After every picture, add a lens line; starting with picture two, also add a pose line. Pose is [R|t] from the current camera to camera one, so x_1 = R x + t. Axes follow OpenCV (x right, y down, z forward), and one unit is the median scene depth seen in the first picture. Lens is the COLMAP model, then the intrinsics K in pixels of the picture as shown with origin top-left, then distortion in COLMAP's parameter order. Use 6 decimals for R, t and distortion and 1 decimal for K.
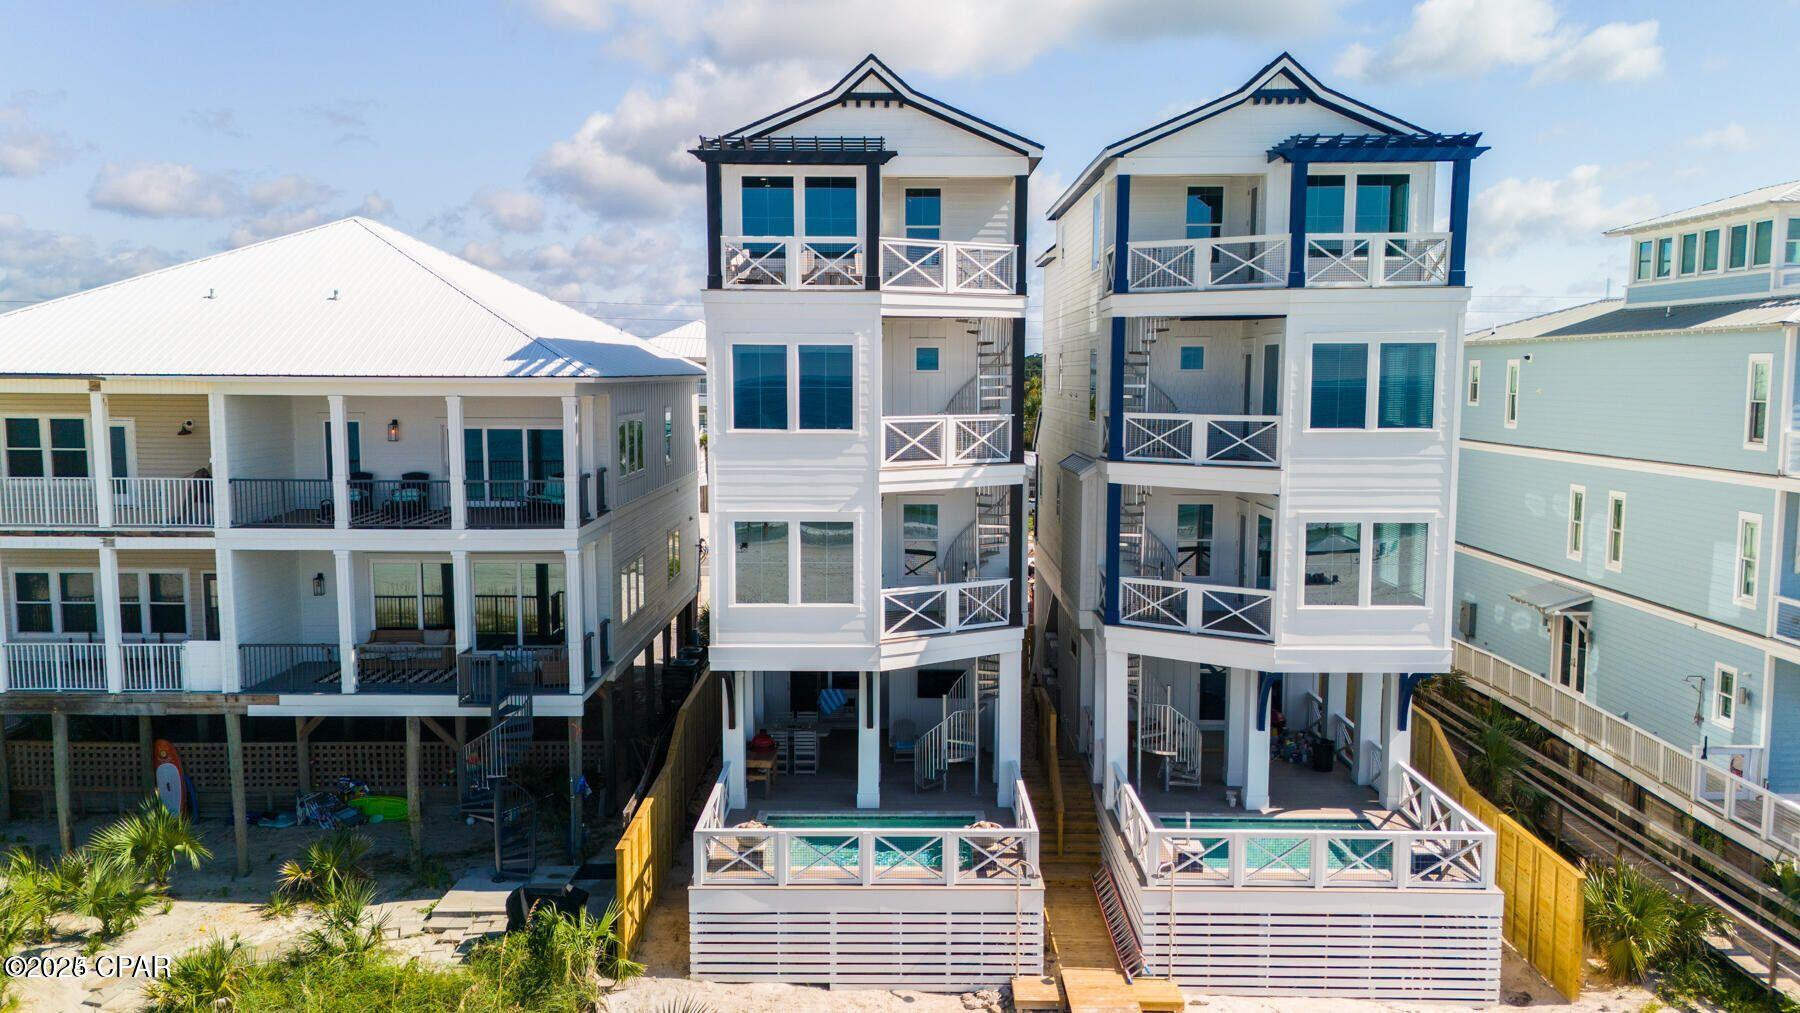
lens RADIAL K [[1327.1, 0, 830.3], [0, 1327.1, 515.8], [0, 0, 1]] dist [-0.006353, -0.004266]
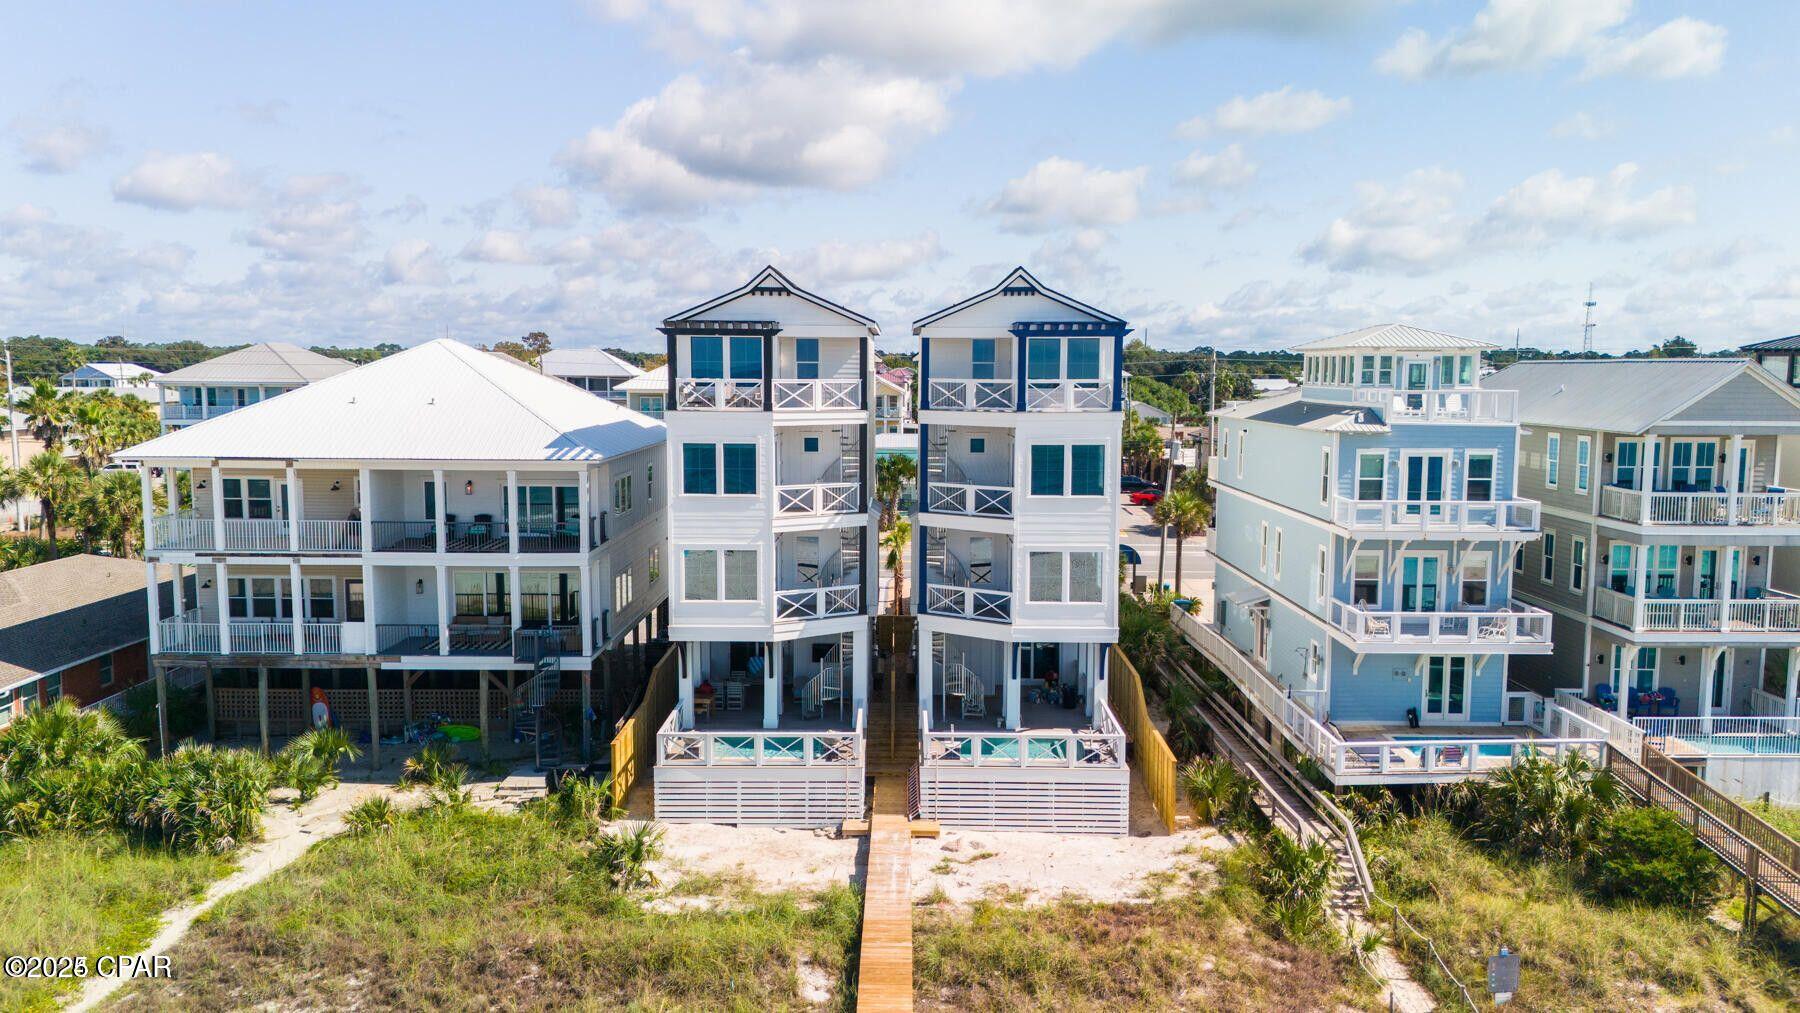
lens RADIAL K [[1327.1, 0, 858.2], [0, 1327.1, 514.3], [0, 0, 1]] dist [-0.006353, -0.004266]
pose [[0.999831, 0.003652, 0.018036, 0.109532], [-0.003685, 0.999992, 0.001825, -0.042270], [-0.018029, -0.001891, 0.999836, -0.625984]]
